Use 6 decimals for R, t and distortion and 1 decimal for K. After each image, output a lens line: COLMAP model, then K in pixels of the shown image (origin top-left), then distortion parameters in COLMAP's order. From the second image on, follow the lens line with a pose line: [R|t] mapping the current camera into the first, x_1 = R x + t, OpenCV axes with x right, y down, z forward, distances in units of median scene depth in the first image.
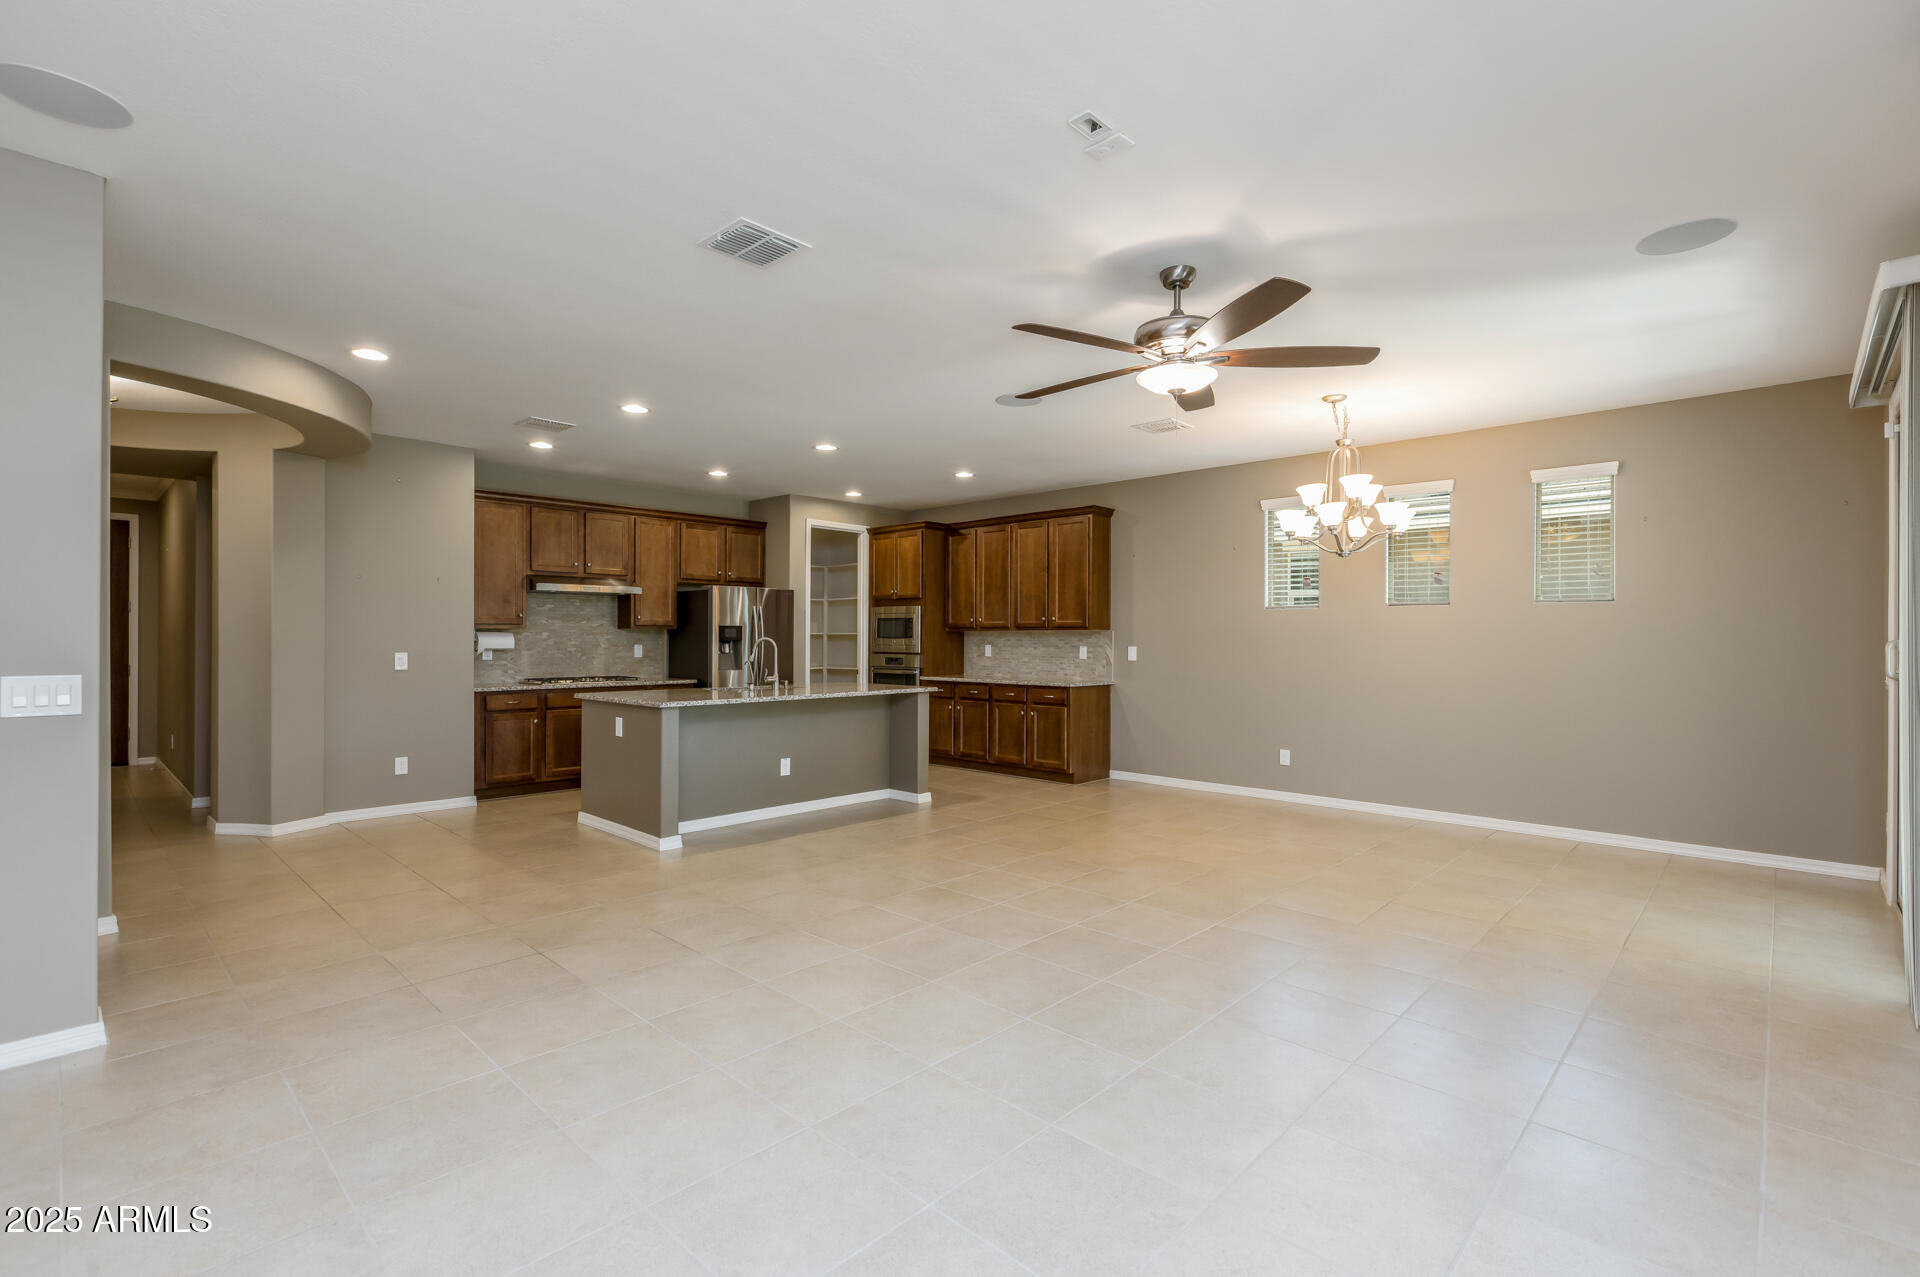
lens RADIAL K [[866.8, 0, 964.5], [0, 866.8, 639.2], [0, 0, 1]] dist [0.001212, -0.000033]
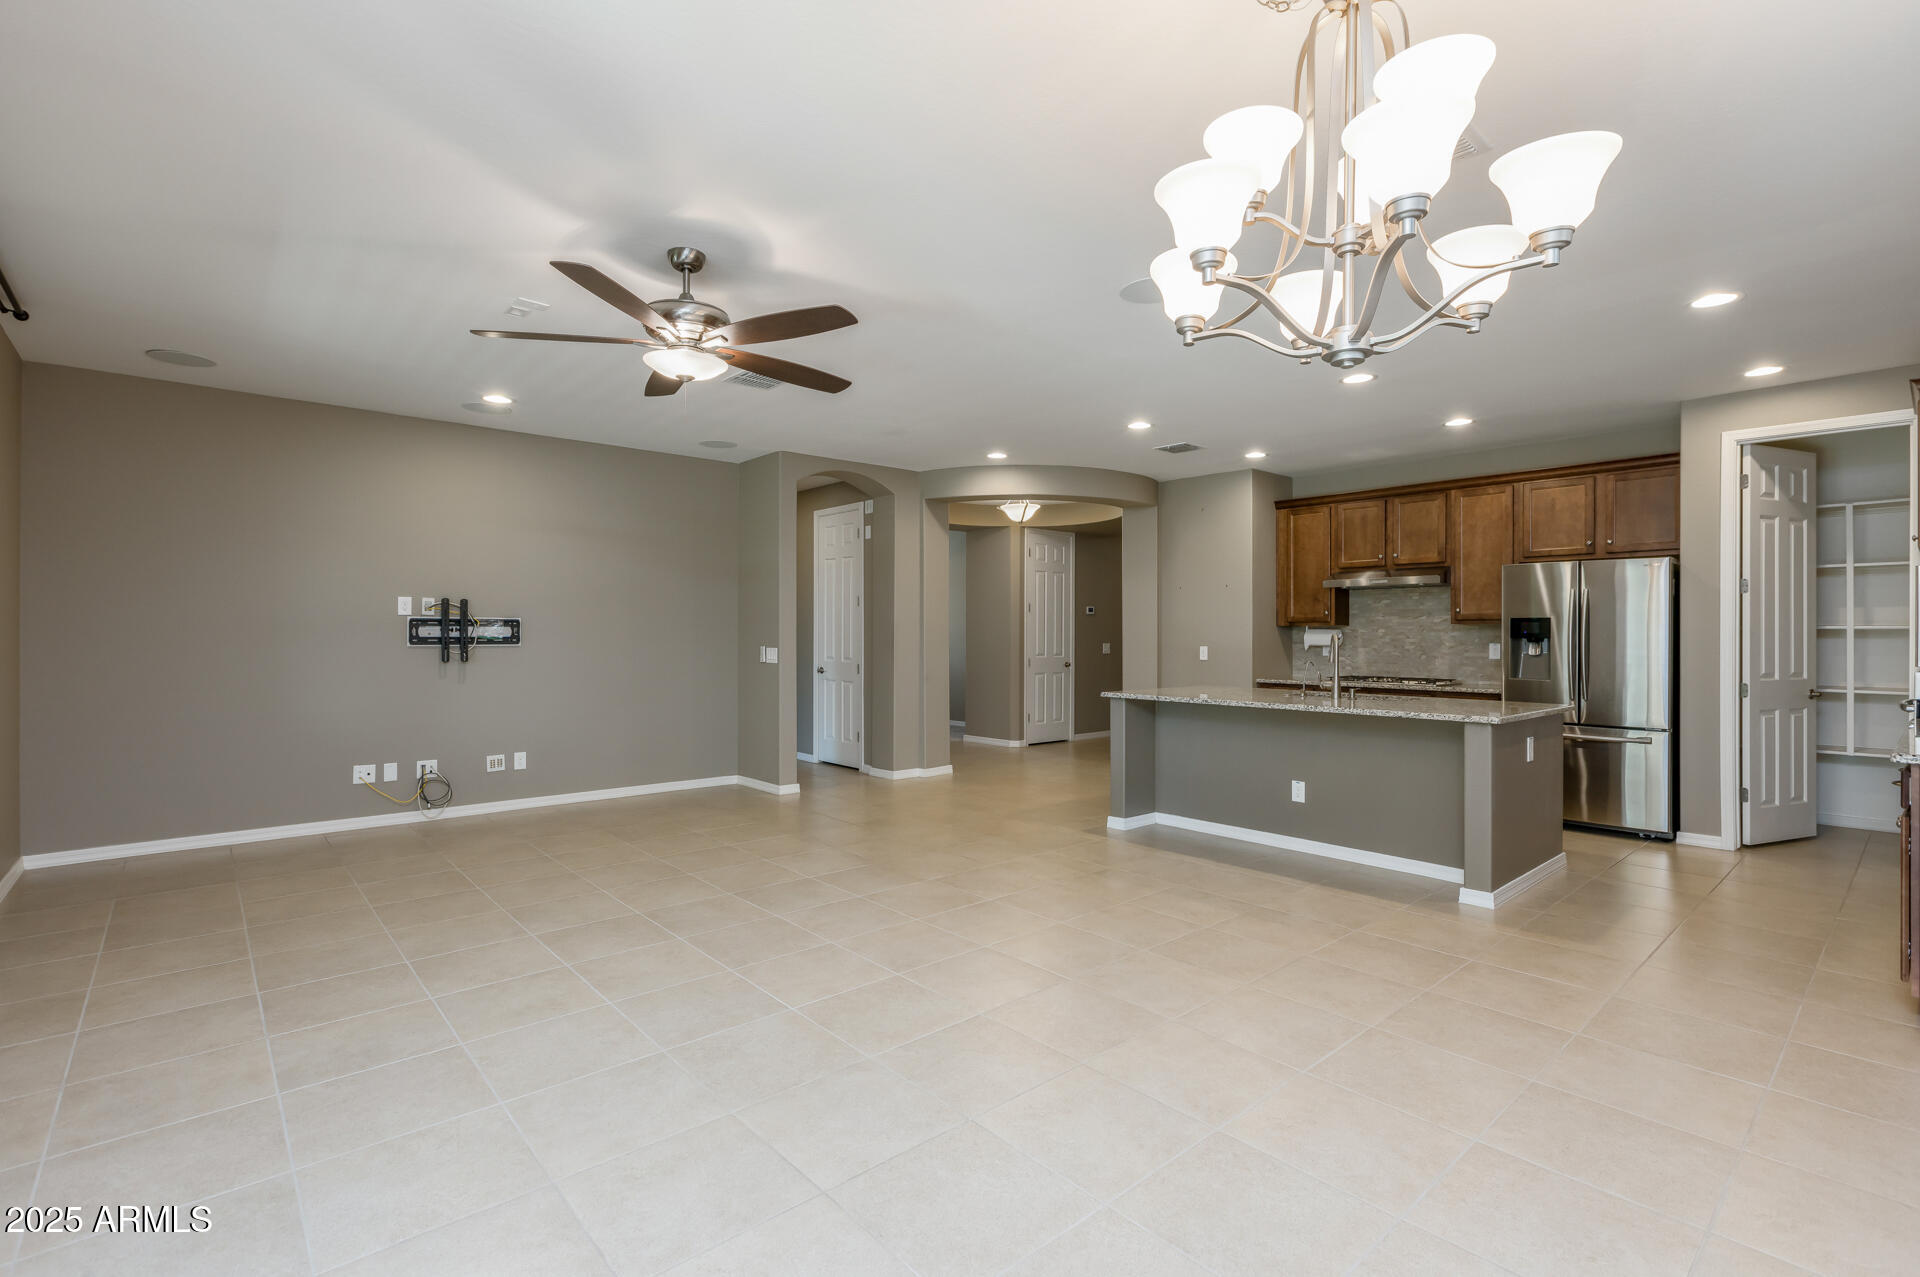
lens RADIAL K [[866.8, 0, 964.5], [0, 866.8, 639.2], [0, 0, 1]] dist [0.001212, -0.000033]
pose [[-0.112550, 0.003902, -0.993638, 0.505619], [-0.003442, 0.999985, 0.004317, 0.000585], [0.993640, 0.003906, -0.112535, 0.614782]]
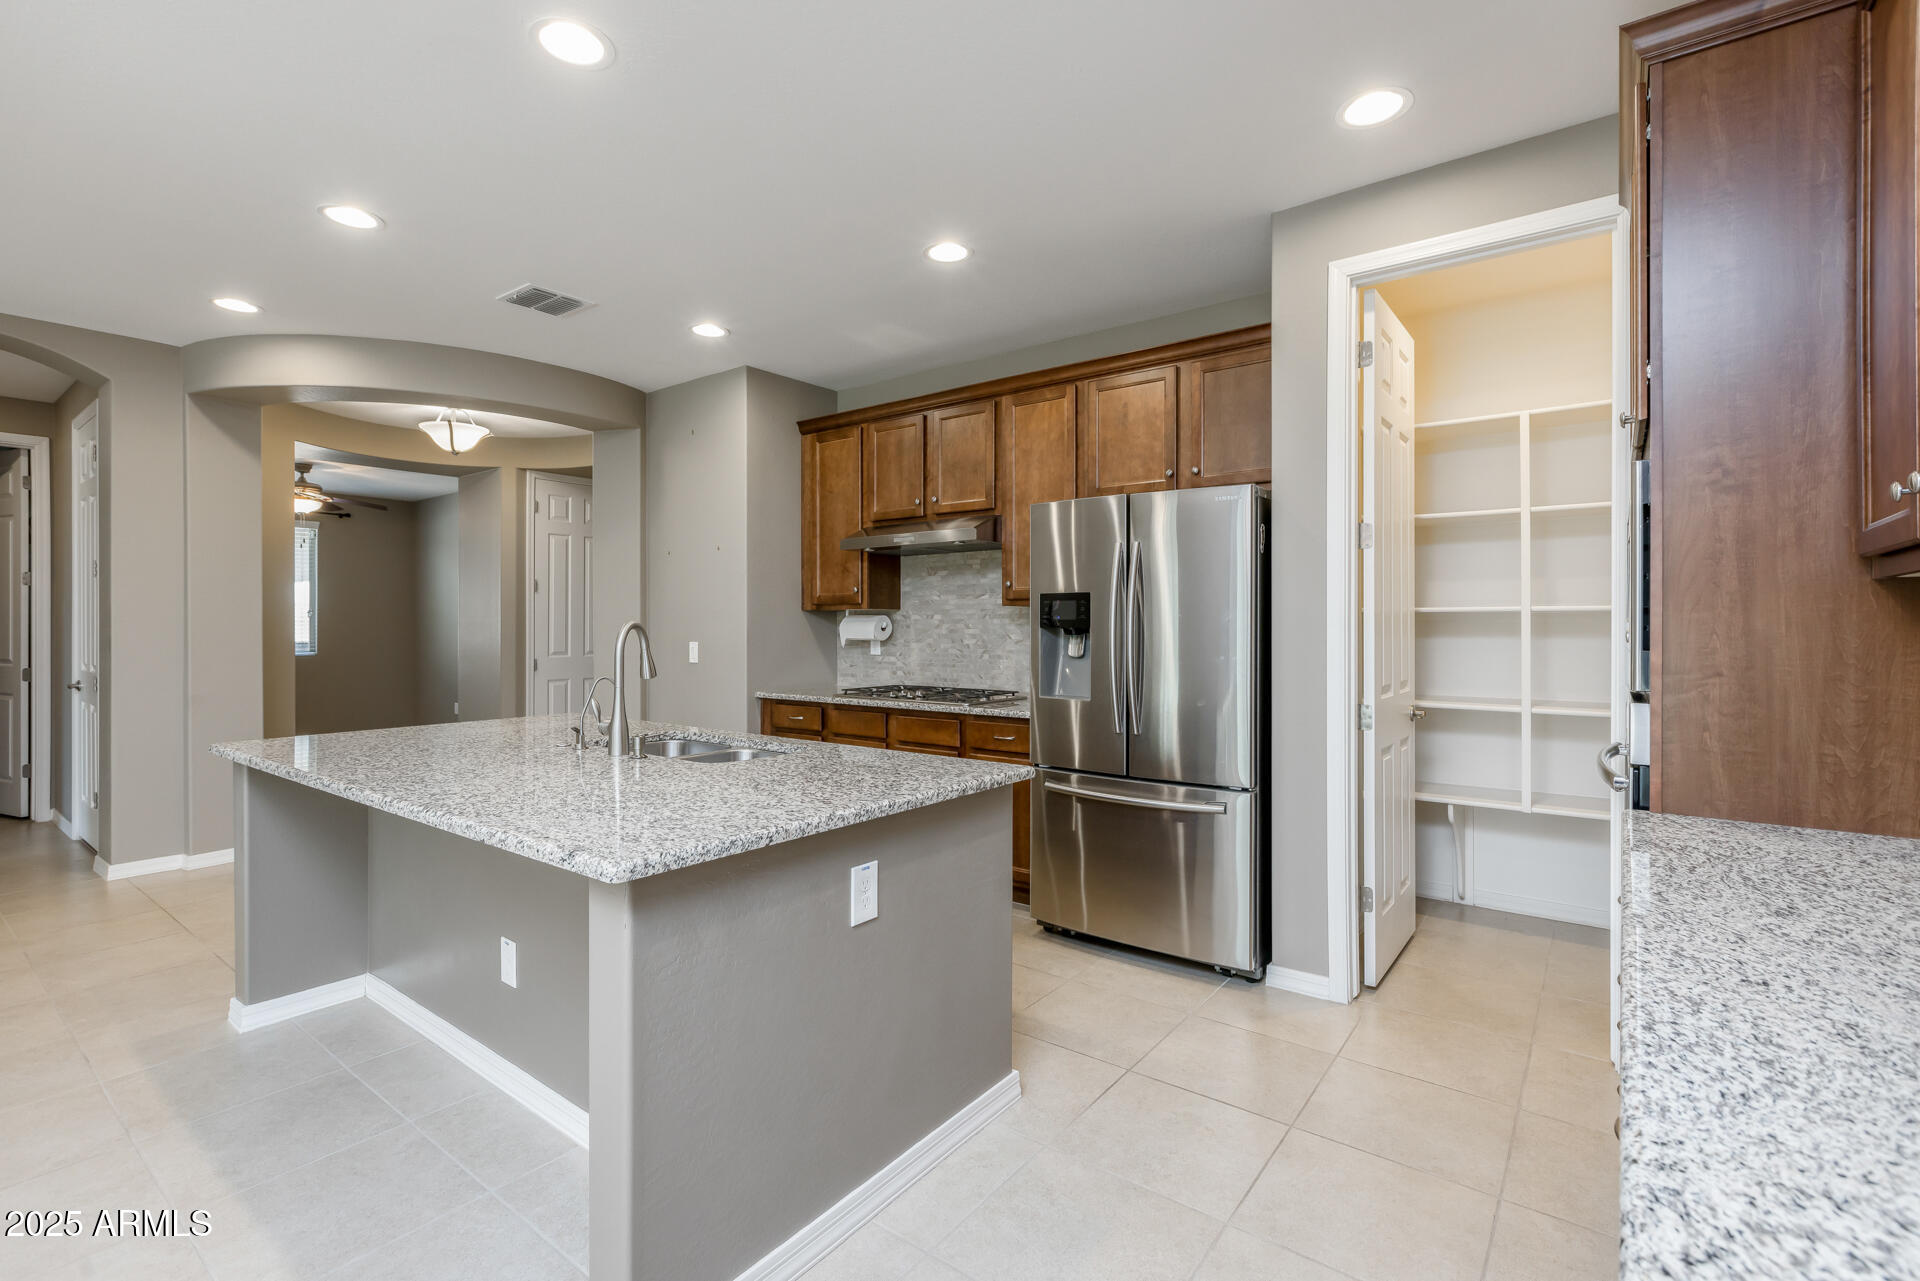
lens RADIAL K [[869.7, 0, 957.0], [0, 869.7, 632.5], [0, 0, 1]] dist [-0.000593, -0.000018]
pose [[0.083141, 0.008710, -0.996500, 0.153799], [0.001221, 0.999960, 0.008842, -0.000413], [0.996537, -0.001952, 0.083127, 0.914252]]
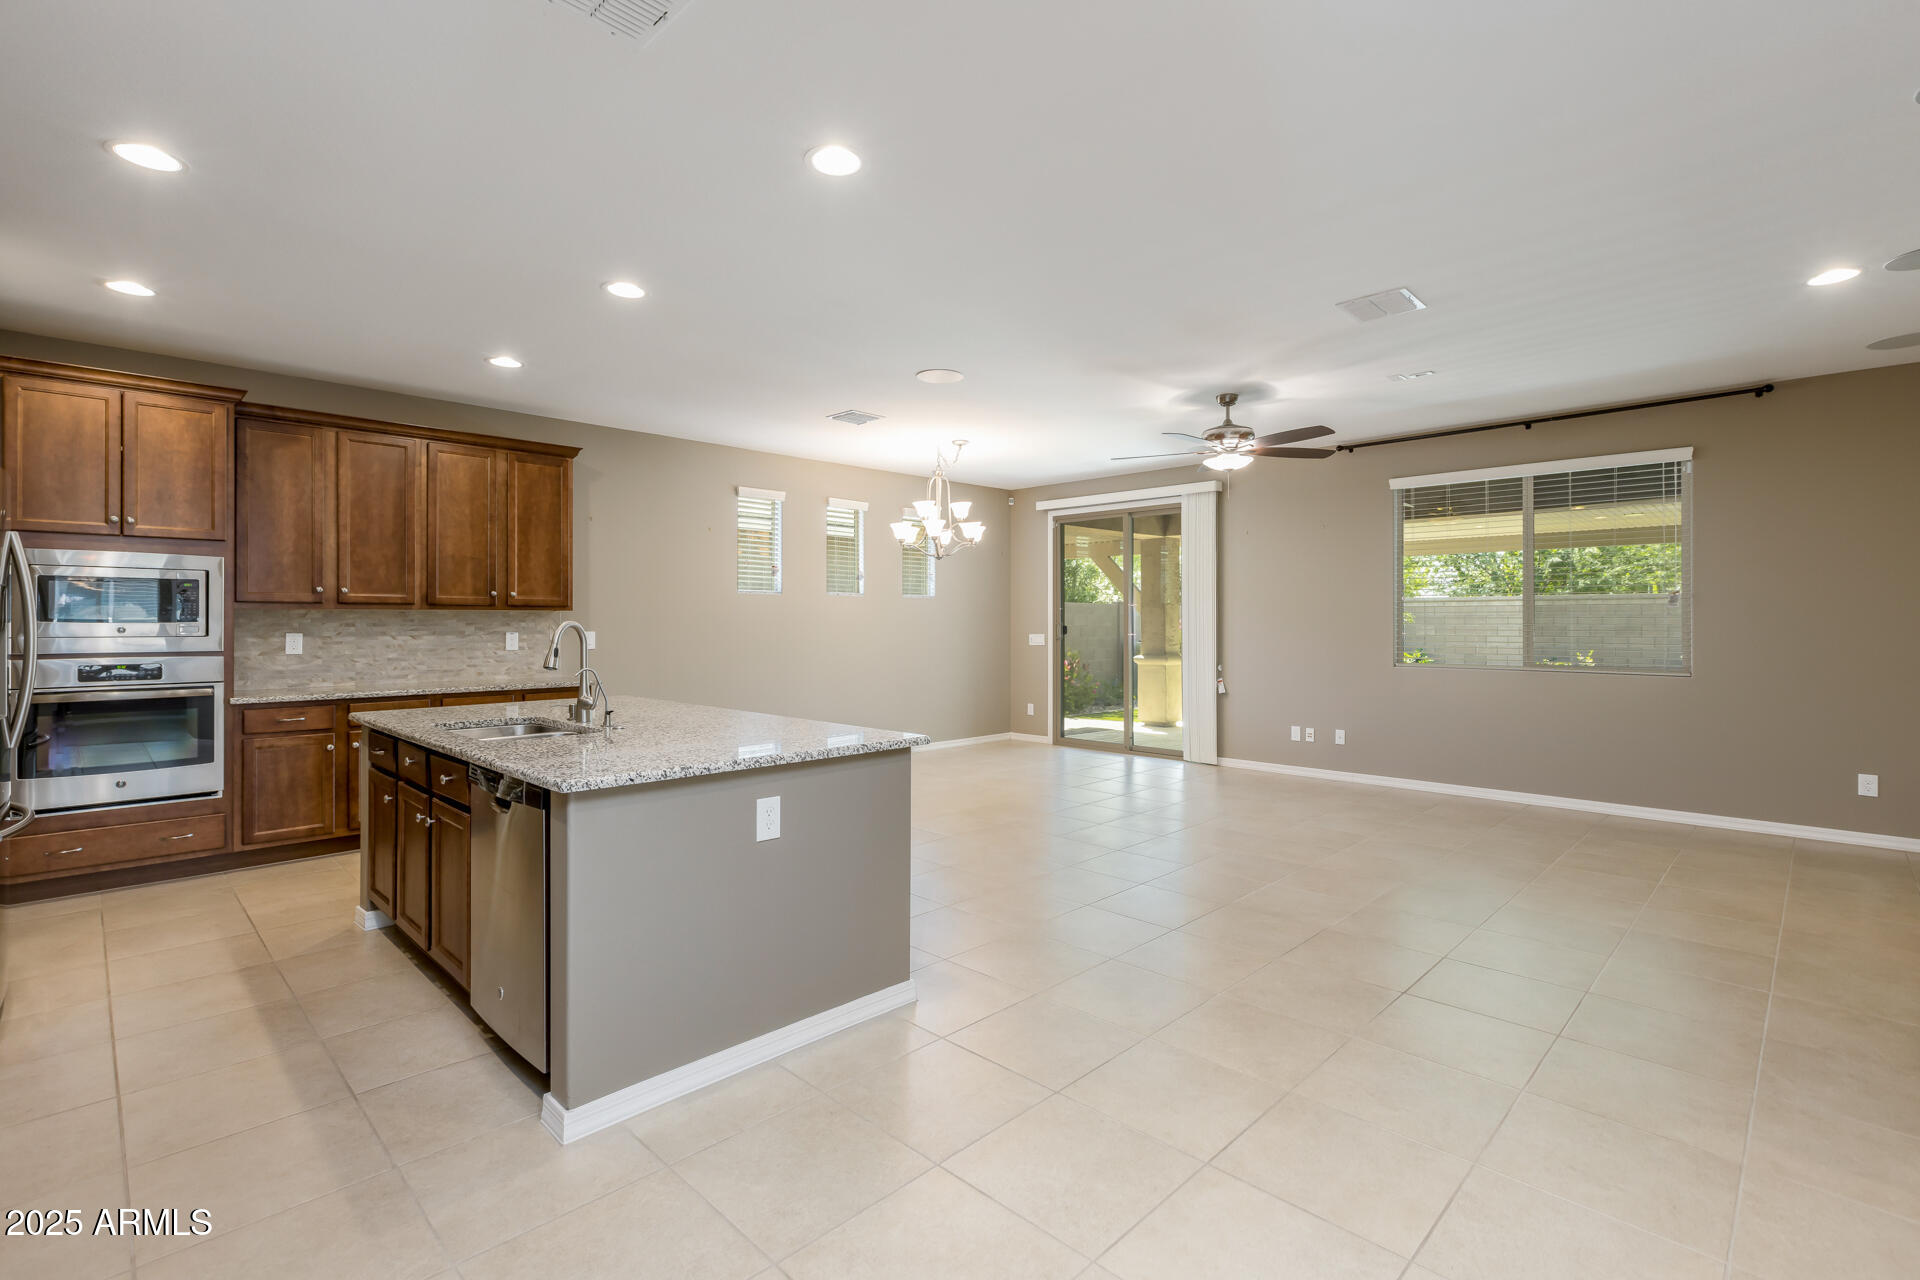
lens RADIAL K [[870.1, 0, 977.9], [0, 870.1, 622.0], [0, 0, 1]] dist [0.002506, 0.000018]
pose [[0.021854, -0.002416, 0.999758, -0.603549], [-0.000006, 0.999997, 0.002417, -0.002558], [-0.999761, -0.000059, 0.021854, 0.619411]]
